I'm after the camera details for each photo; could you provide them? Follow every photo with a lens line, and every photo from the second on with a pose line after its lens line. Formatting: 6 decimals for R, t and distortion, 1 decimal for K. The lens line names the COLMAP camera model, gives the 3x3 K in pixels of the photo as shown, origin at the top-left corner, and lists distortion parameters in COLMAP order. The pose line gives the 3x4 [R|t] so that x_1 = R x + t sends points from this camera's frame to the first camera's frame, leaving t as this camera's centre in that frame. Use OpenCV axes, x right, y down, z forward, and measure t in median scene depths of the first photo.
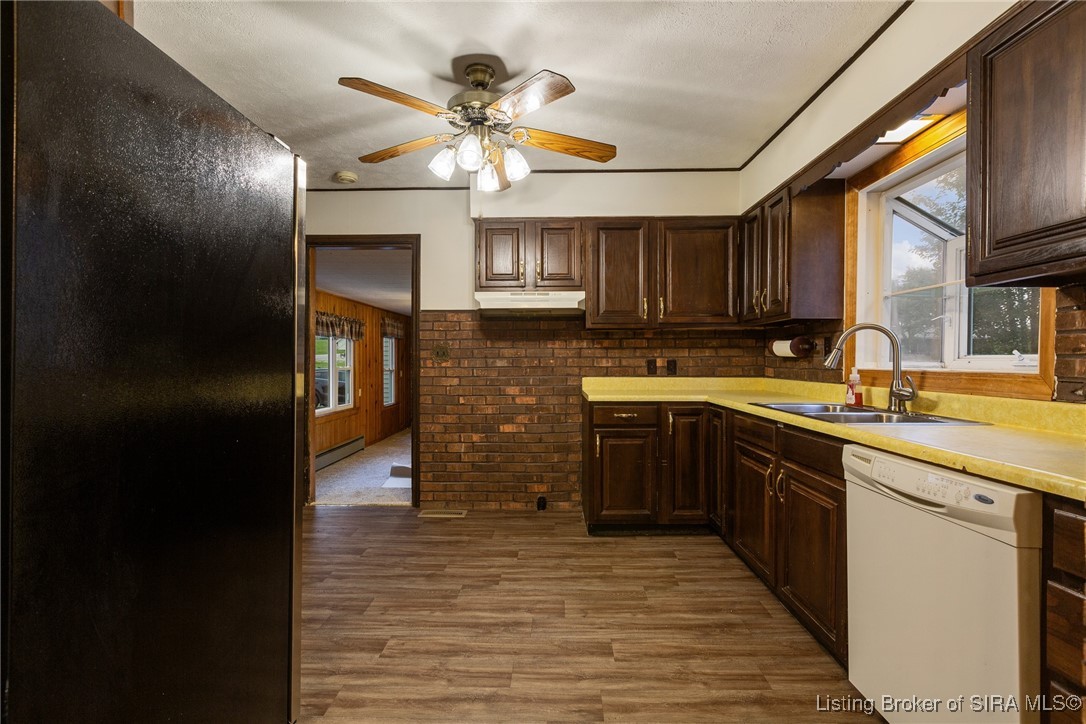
lens RADIAL K [[490.1, 0, 542.4], [0, 490.1, 365.5], [0, 0, 1]] dist [0.001136, -0.000568]
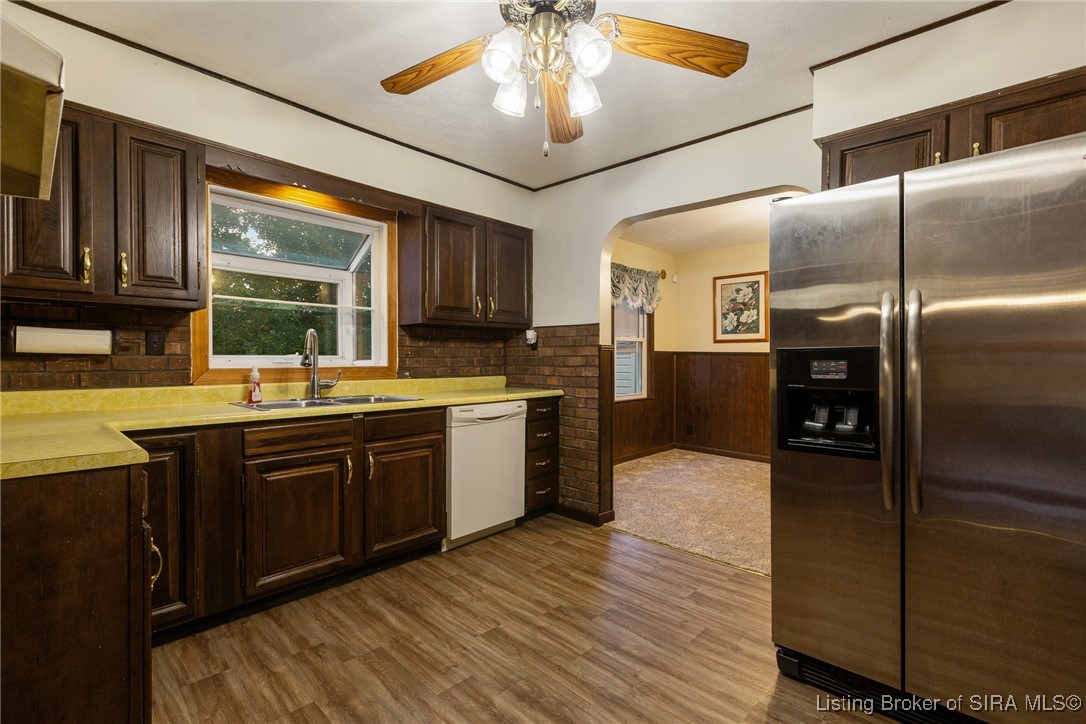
lens RADIAL K [[490.1, 0, 547.1], [0, 490.1, 361.7], [0, 0, 1]] dist [0.001136, -0.000568]
pose [[-0.749488, -0.007937, 0.661970, -0.507525], [0.003238, 0.999872, 0.015654, -0.019257], [-0.662010, 0.013876, -0.749367, 1.320721]]
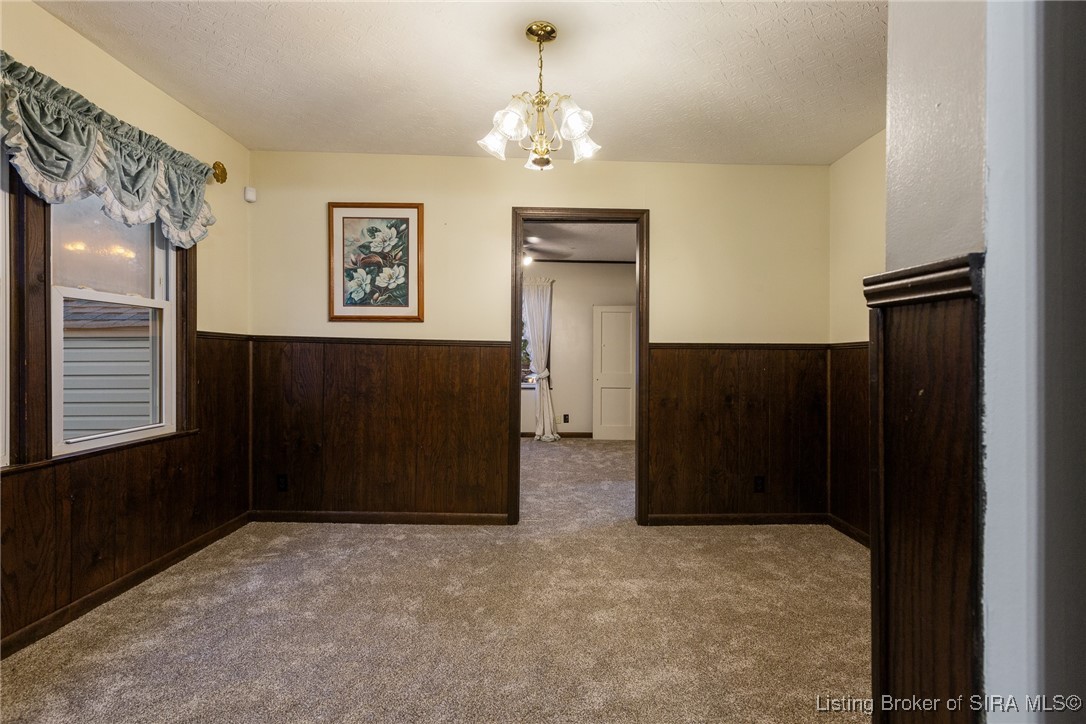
lens RADIAL K [[490.1, 0, 553.3], [0, 490.1, 359.9], [0, 0, 1]] dist [0.001136, -0.000568]
pose [[-0.999120, -0.008425, -0.041084, -0.109913], [-0.009062, 0.999841, 0.015349, 0.007464], [0.040948, 0.015708, -0.999038, 0.395087]]
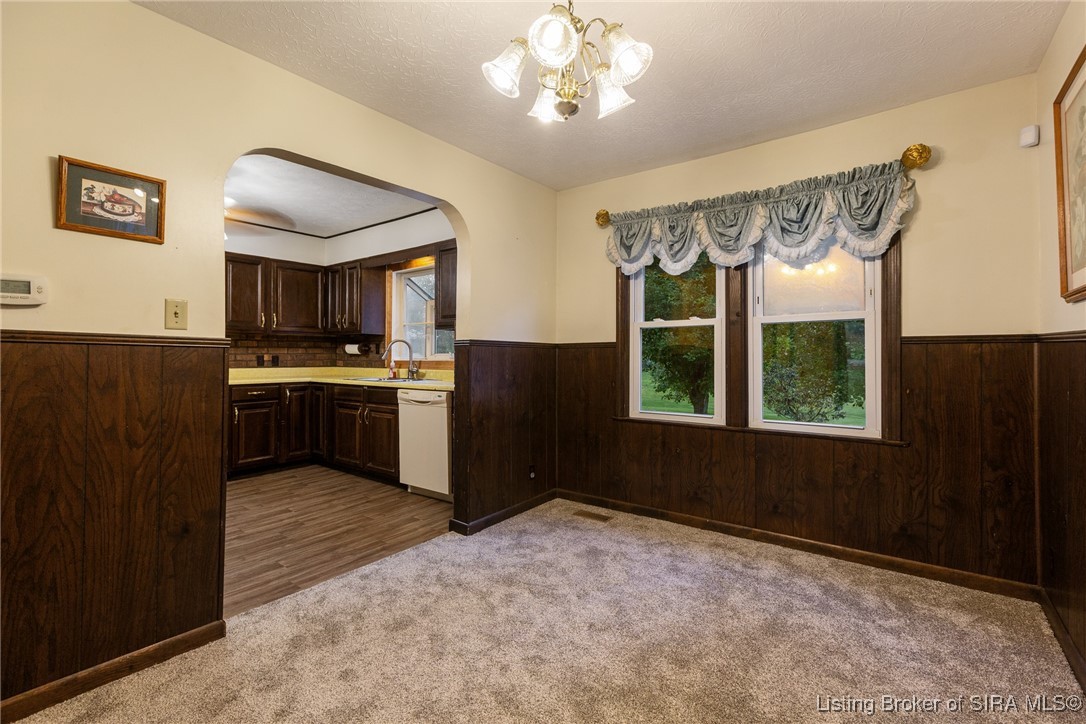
lens RADIAL K [[490.1, 0, 543.1], [0, 490.1, 352.3], [0, 0, 1]] dist [0.001136, -0.000568]
pose [[0.594345, 0.006274, 0.804186, -0.613836], [0.008348, 0.999868, -0.013970, 0.007540], [-0.804167, 0.015016, 0.594214, -0.697239]]
